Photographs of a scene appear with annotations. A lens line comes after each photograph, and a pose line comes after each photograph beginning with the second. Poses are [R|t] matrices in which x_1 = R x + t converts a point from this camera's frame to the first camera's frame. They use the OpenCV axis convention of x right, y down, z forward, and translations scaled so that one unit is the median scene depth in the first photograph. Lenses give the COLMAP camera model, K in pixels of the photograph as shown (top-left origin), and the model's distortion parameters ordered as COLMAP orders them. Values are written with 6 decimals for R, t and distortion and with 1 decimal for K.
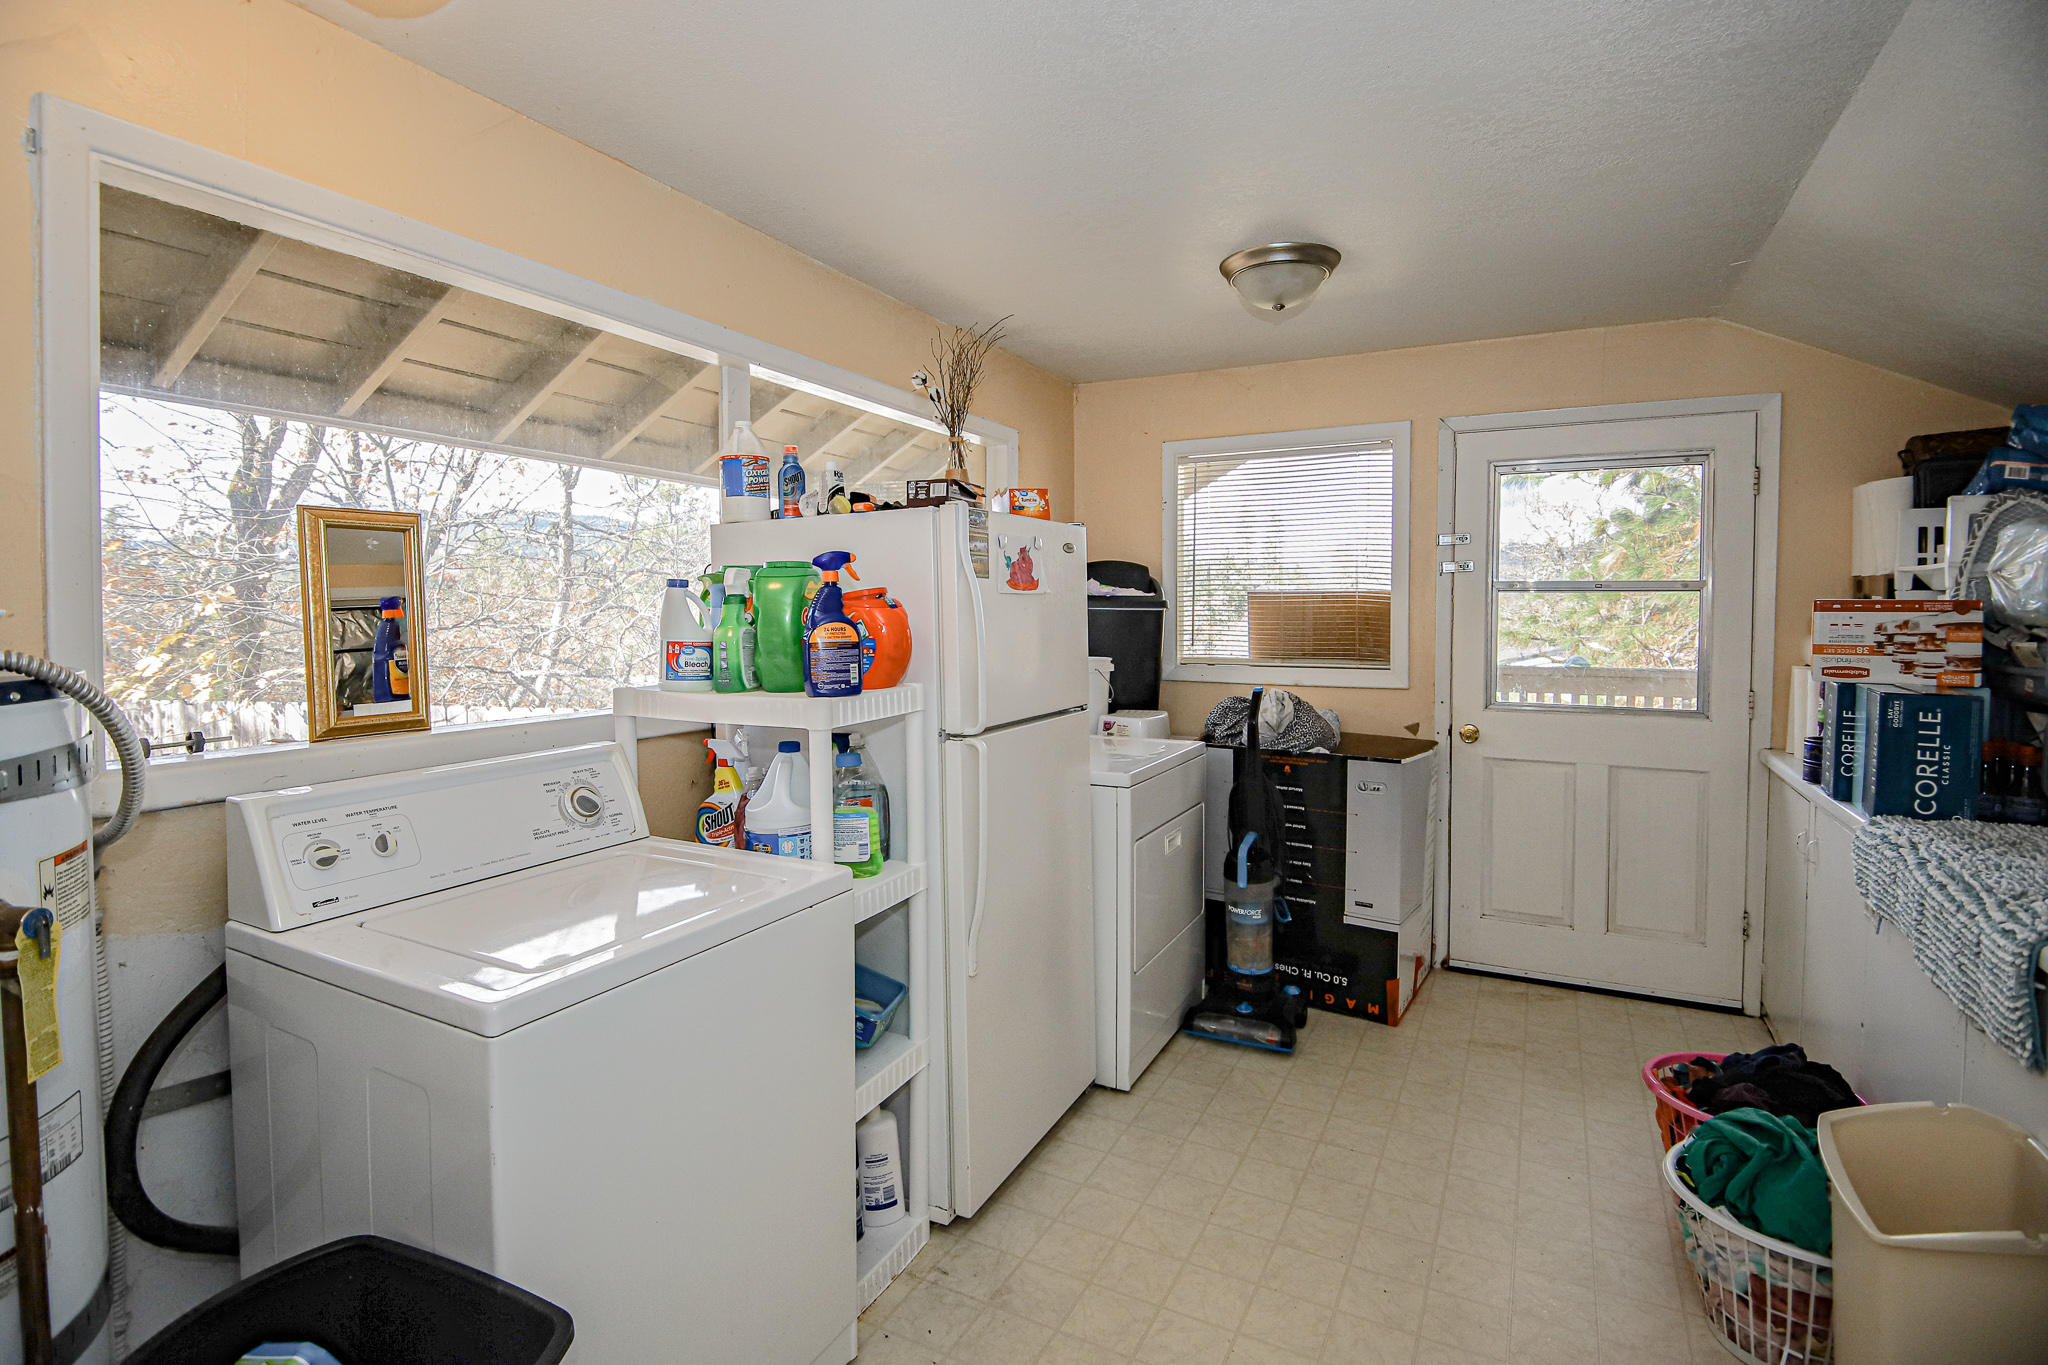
lens RADIAL K [[1012.8, 0, 1028.5], [0, 1012.8, 630.4], [0, 0, 1]] dist [-0.001783, -0.000303]
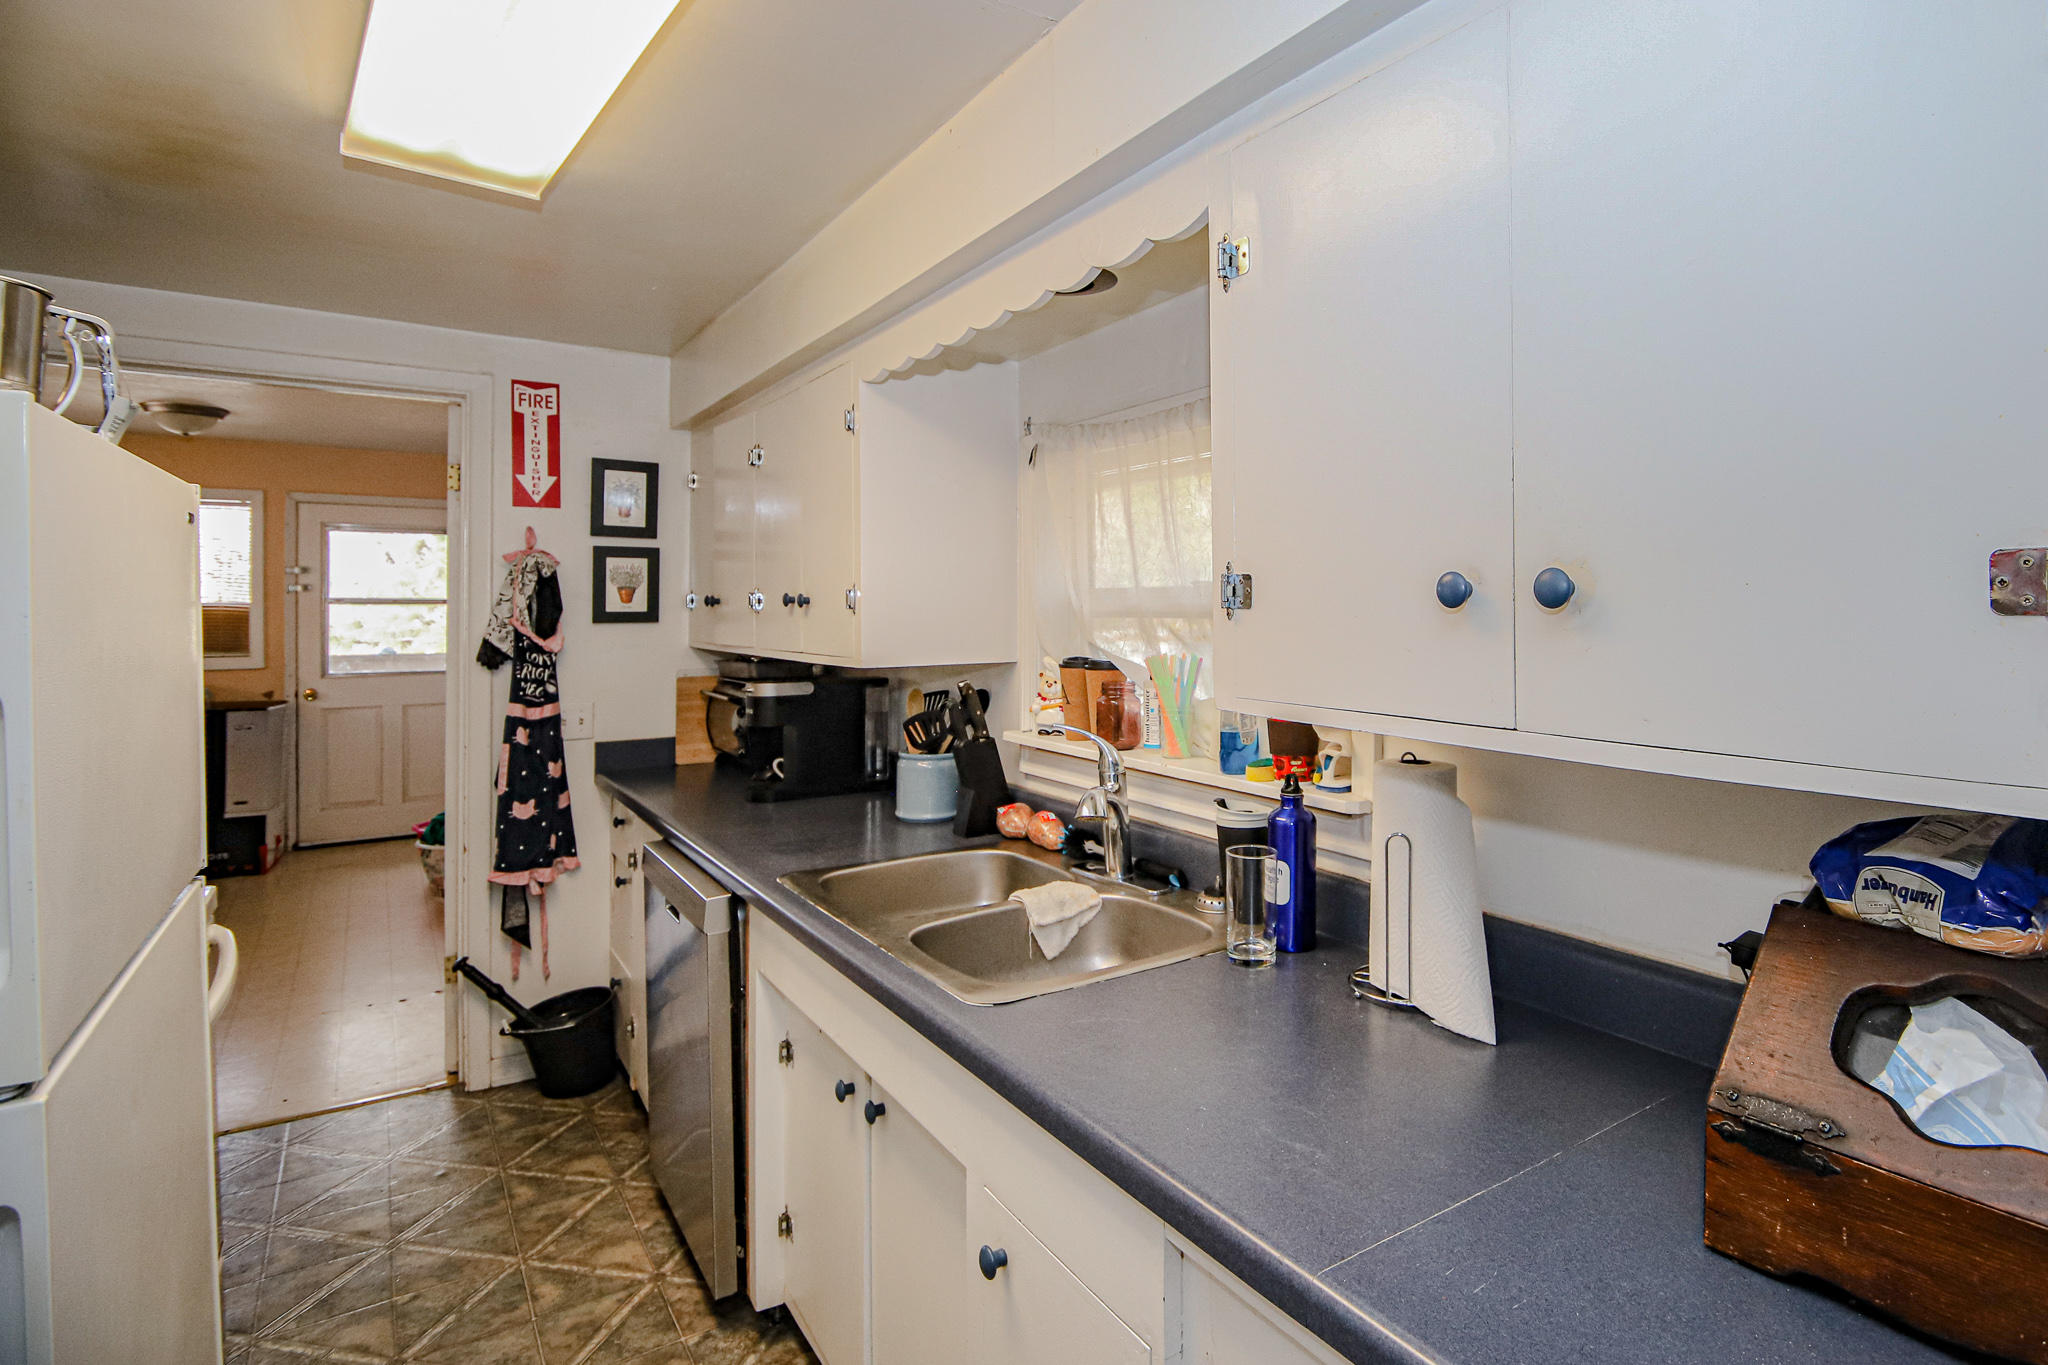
lens RADIAL K [[1012.8, 0, 1028.5], [0, 1012.8, 630.4], [0, 0, 1]] dist [-0.001783, -0.000303]
pose [[0.506096, -0.010897, 0.862409, -0.356299], [0.022637, 0.999744, -0.000652, 0.029538], [-0.862180, 0.019852, 0.506212, -0.761668]]
